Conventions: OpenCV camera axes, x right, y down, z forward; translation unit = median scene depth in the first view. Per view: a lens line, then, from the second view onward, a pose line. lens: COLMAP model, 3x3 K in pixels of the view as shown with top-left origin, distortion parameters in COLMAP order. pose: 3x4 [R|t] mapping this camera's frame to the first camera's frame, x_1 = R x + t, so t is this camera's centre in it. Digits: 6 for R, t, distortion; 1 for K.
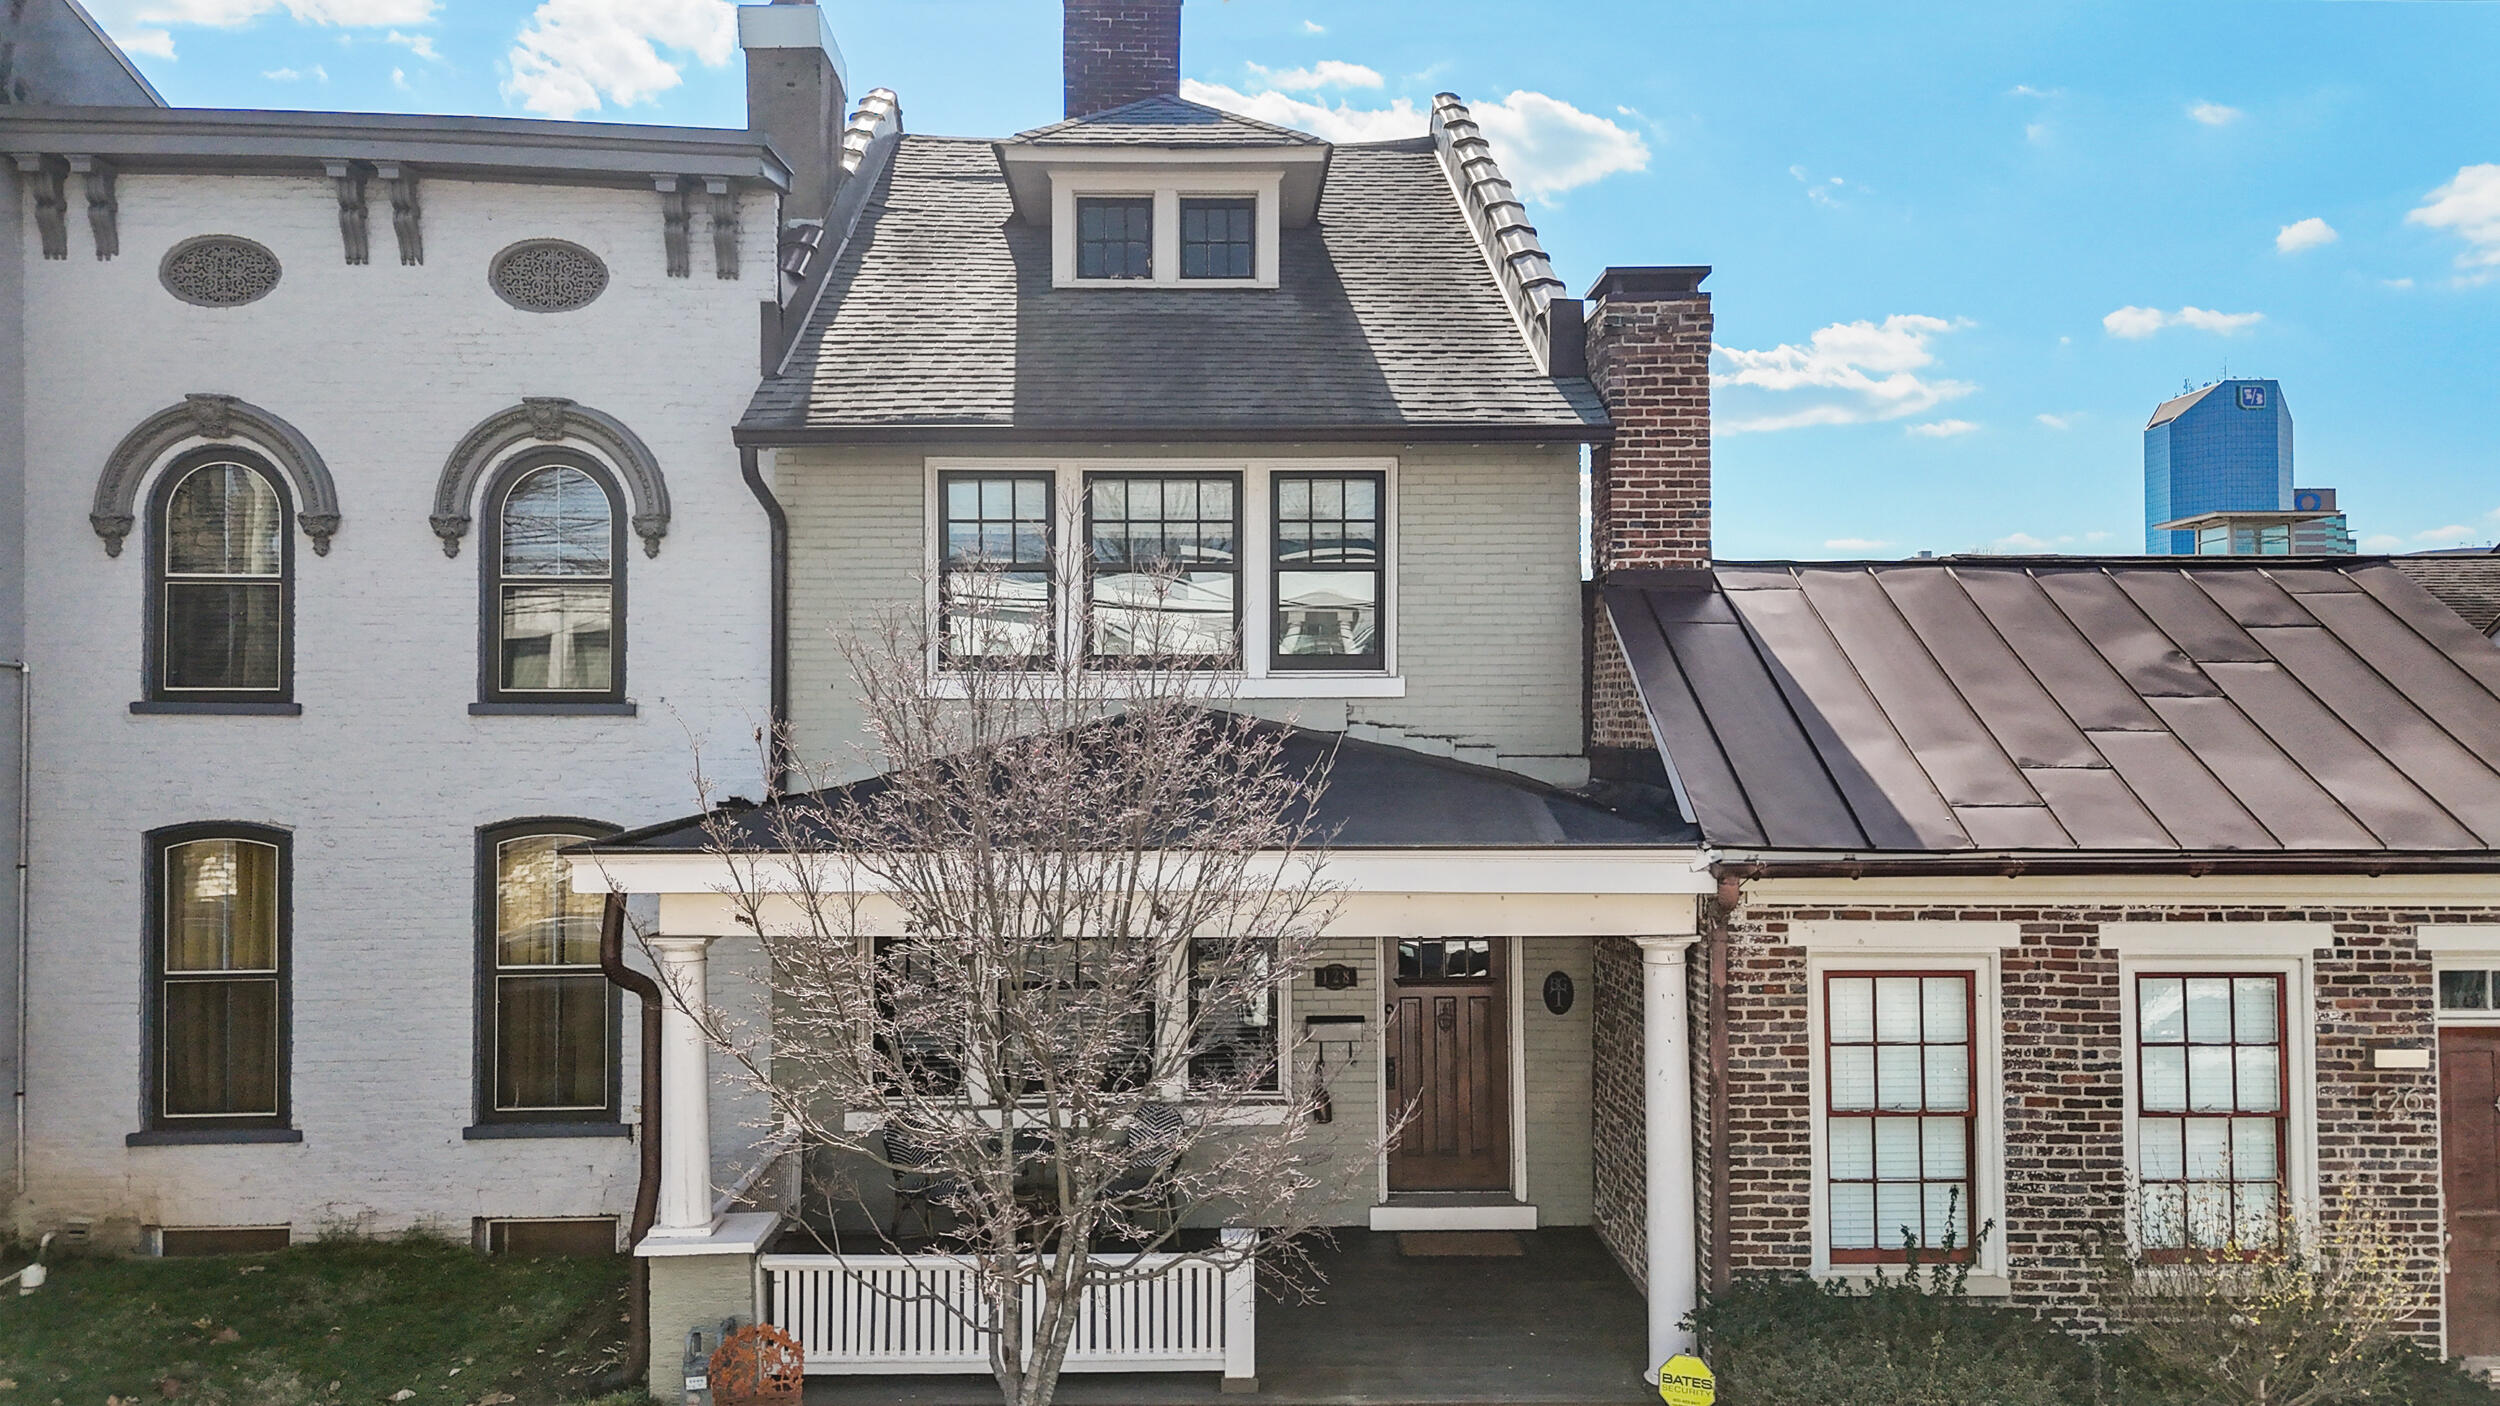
lens RADIAL K [[1848.9, 0, 1234.2], [0, 1848.9, 697.7], [0, 0, 1]] dist [0.023921, 0.000735]
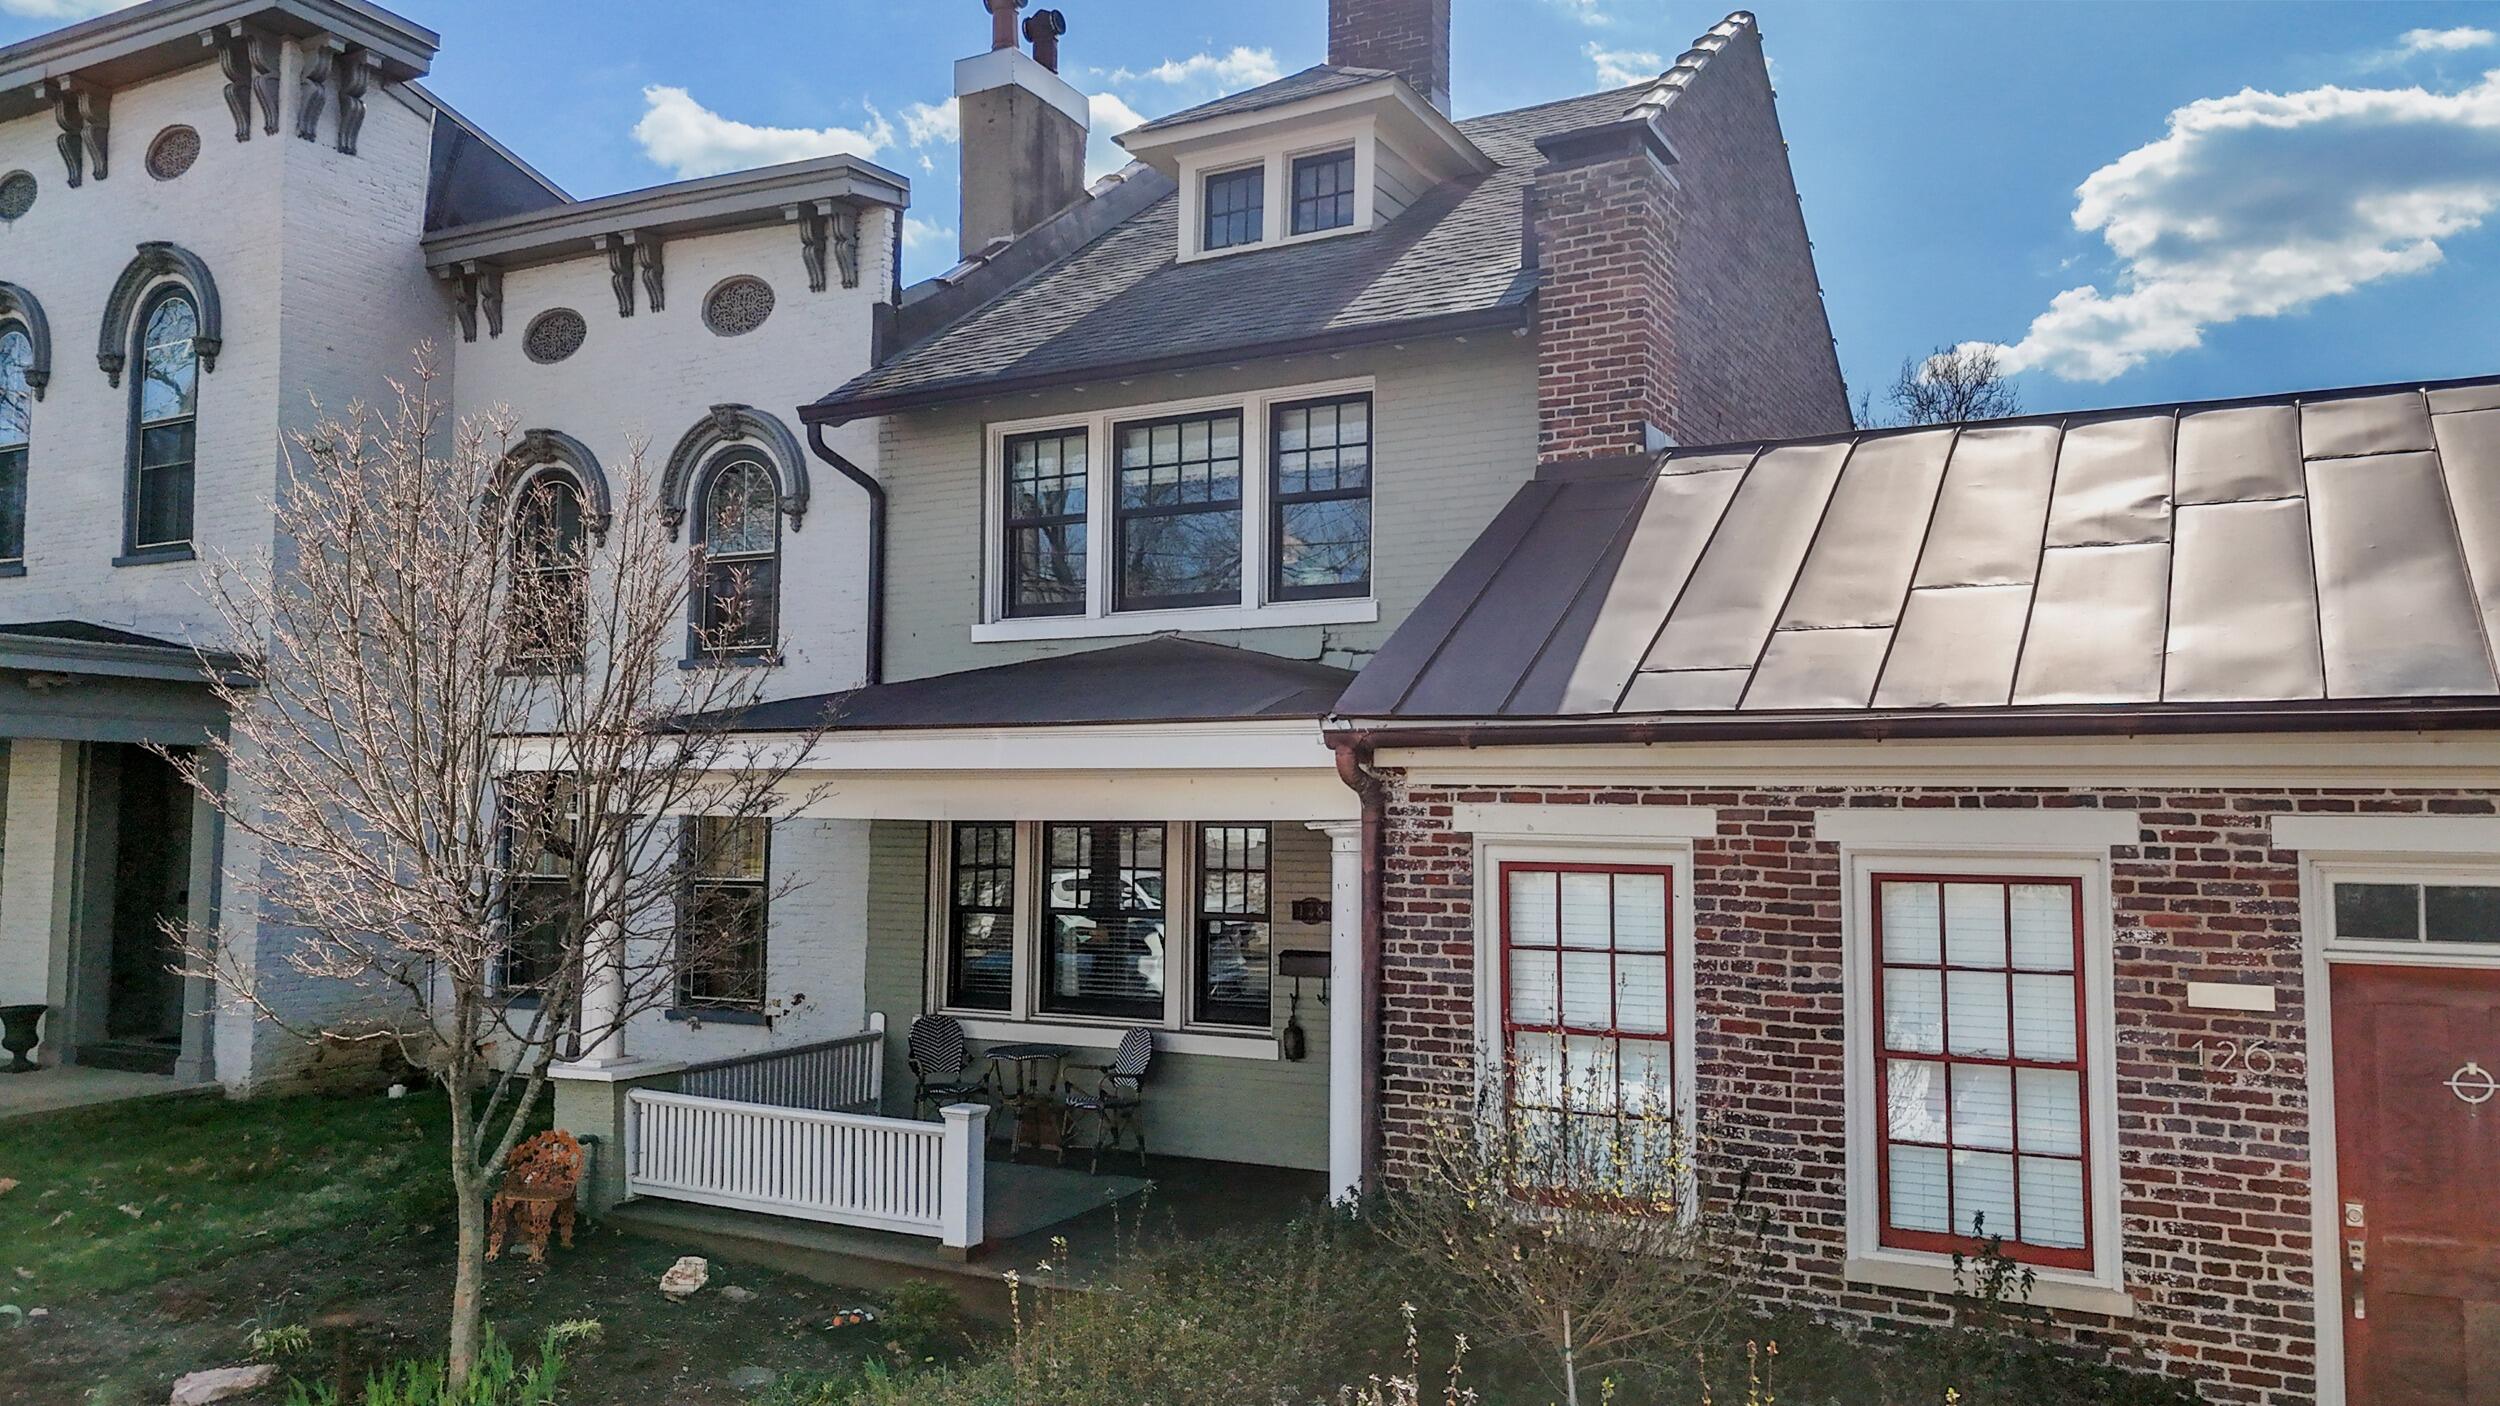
lens RADIAL K [[1848.9, 0, 1246.9], [0, 1848.9, 717.6], [0, 0, 1]] dist [0.023921, 0.000735]
pose [[0.857608, -0.020144, -0.513910, 0.665817], [-0.004827, 0.998873, -0.047208, 0.120497], [0.514282, 0.042967, 0.856544, 0.183739]]
